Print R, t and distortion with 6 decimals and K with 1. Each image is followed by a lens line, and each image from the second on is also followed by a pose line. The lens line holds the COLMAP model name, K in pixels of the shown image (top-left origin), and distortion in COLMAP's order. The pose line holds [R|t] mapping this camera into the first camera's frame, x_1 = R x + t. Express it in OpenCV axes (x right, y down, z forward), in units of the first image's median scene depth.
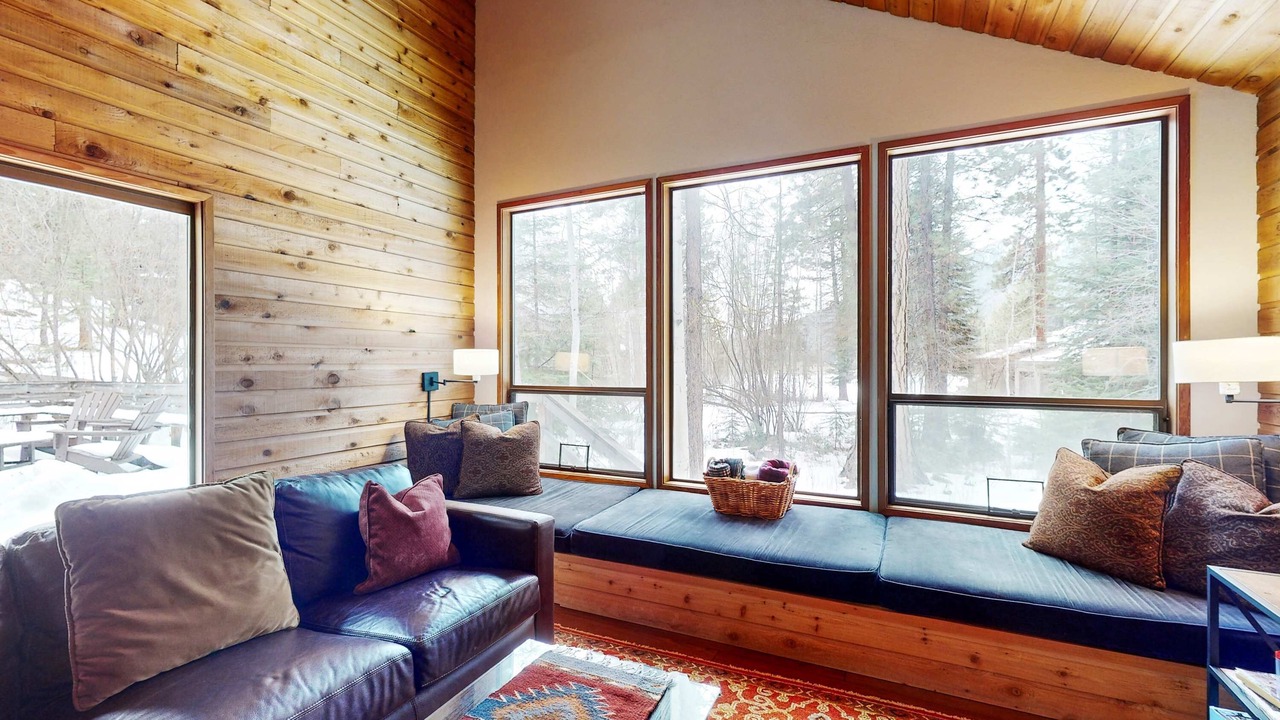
lens RADIAL K [[558.2, 0, 641.9], [0, 558.2, 364.0], [0, 0, 1]] dist [0.001178, -0.000518]
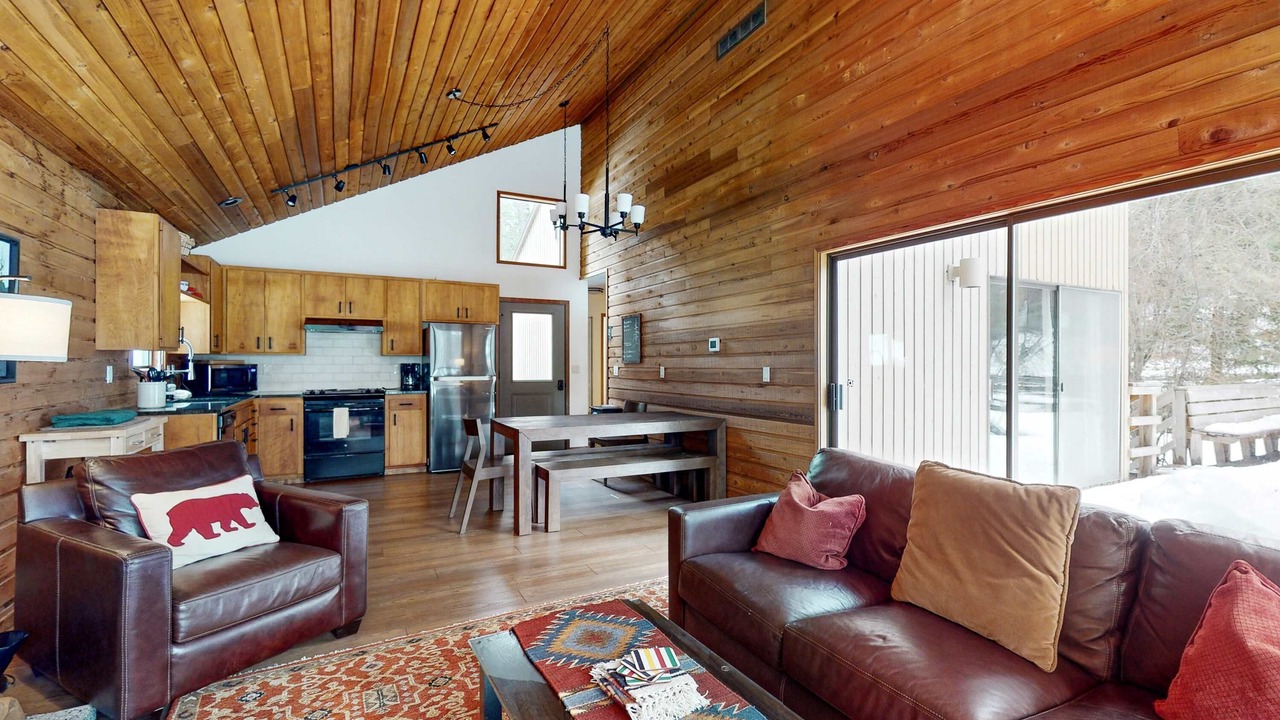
lens RADIAL K [[558.2, 0, 639.8], [0, 558.2, 358.2], [0, 0, 1]] dist [0.001178, -0.000518]
pose [[-0.587380, -0.006894, -0.809282, 0.271999], [-0.003842, 0.999976, -0.005729, -0.000900], [0.809302, -0.000256, -0.587392, 0.617720]]
